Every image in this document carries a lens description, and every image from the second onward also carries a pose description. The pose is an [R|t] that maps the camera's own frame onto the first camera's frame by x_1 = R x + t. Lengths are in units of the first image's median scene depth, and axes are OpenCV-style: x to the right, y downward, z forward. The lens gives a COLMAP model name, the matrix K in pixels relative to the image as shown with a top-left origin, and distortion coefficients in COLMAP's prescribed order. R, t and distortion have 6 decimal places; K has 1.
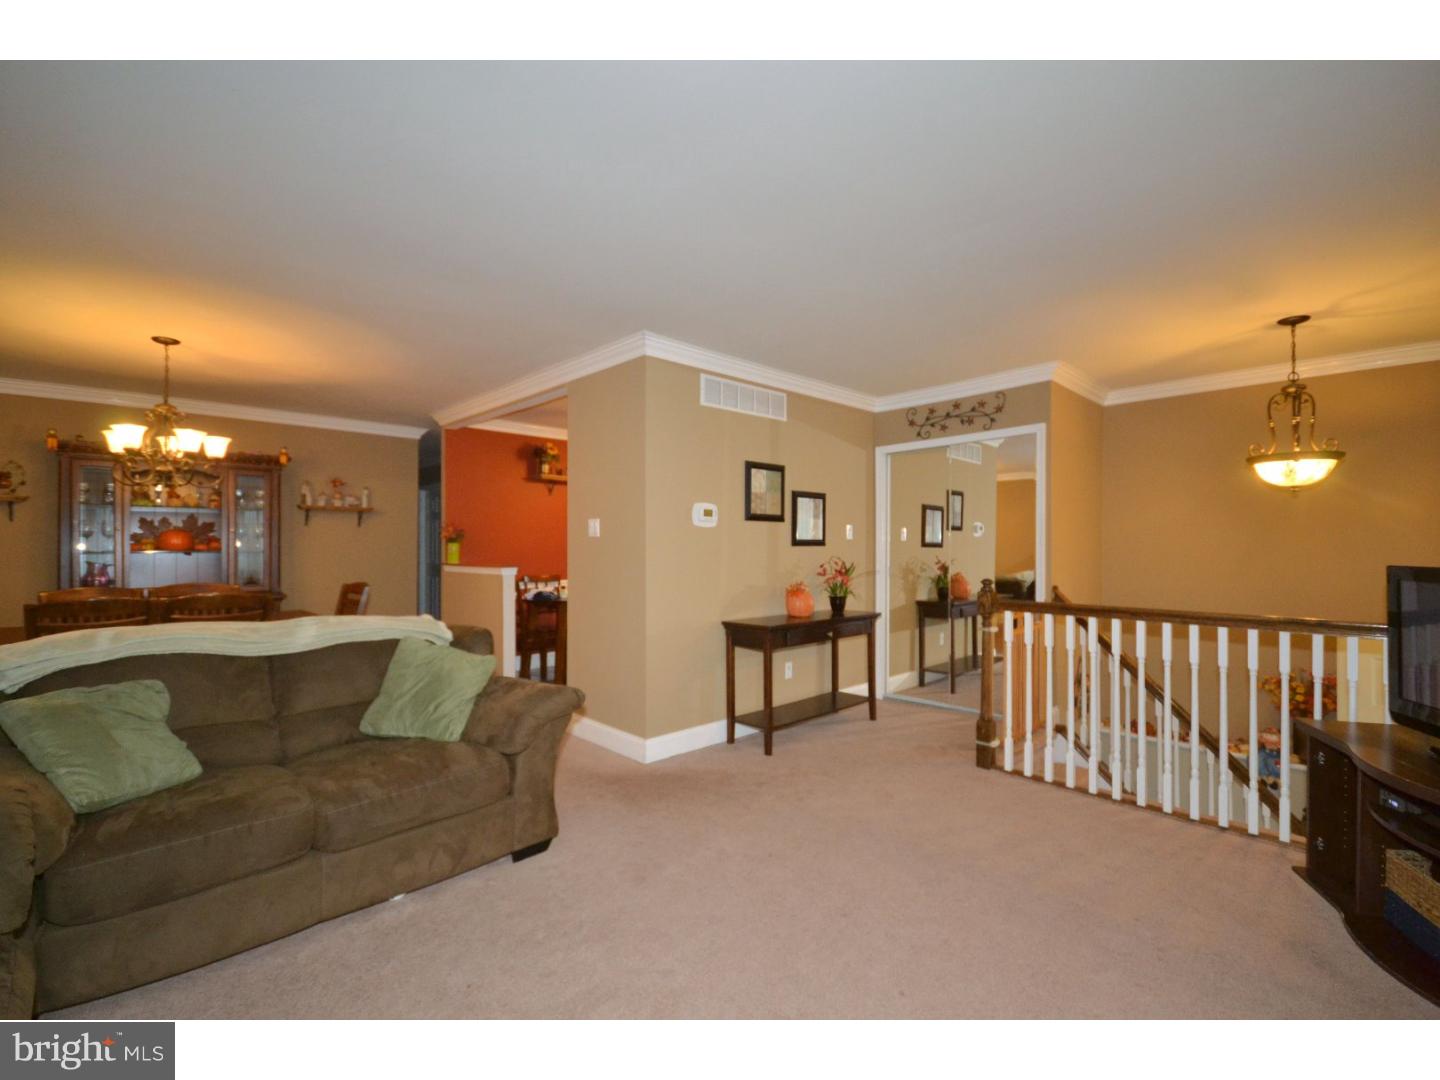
lens RADIAL K [[661.6, 0, 714.5], [0, 661.6, 546.3], [0, 0, 1]] dist [0.005063, -0.000213]
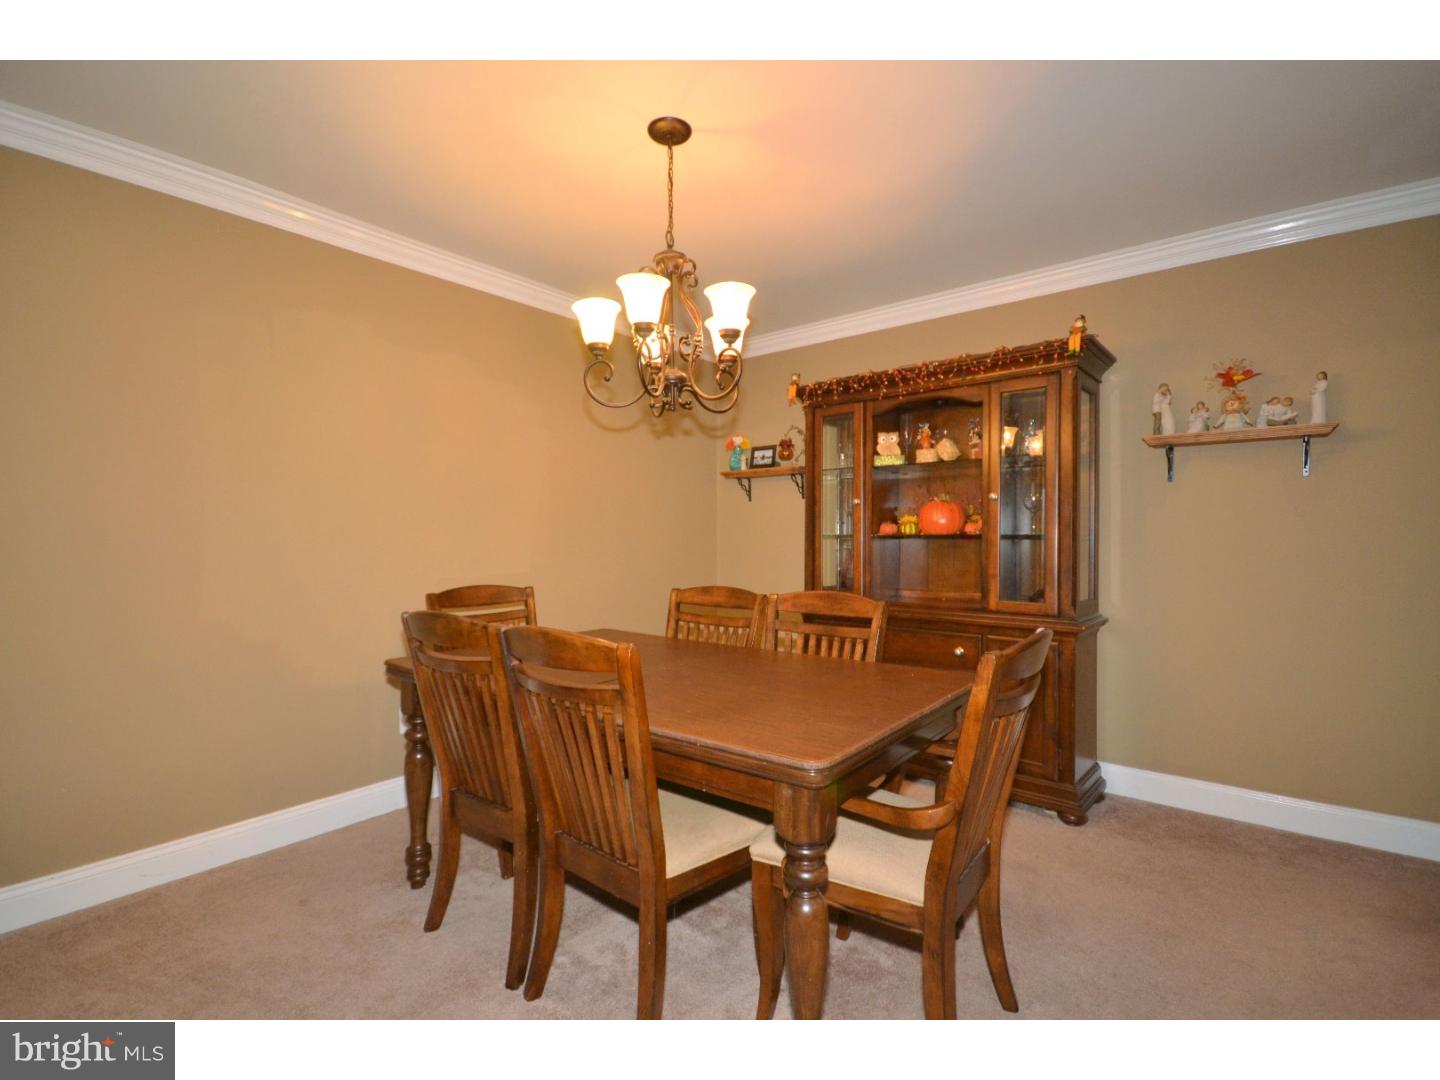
lens RADIAL K [[672.1, 0, 720.7], [0, 672.1, 536.9], [0, 0, 1]] dist [-0.002280, -0.000294]
pose [[0.126417, 0.005836, -0.991960, -0.200943], [0.004208, 0.999971, 0.006420, 0.003262], [0.991968, -0.004985, 0.126389, 0.670203]]
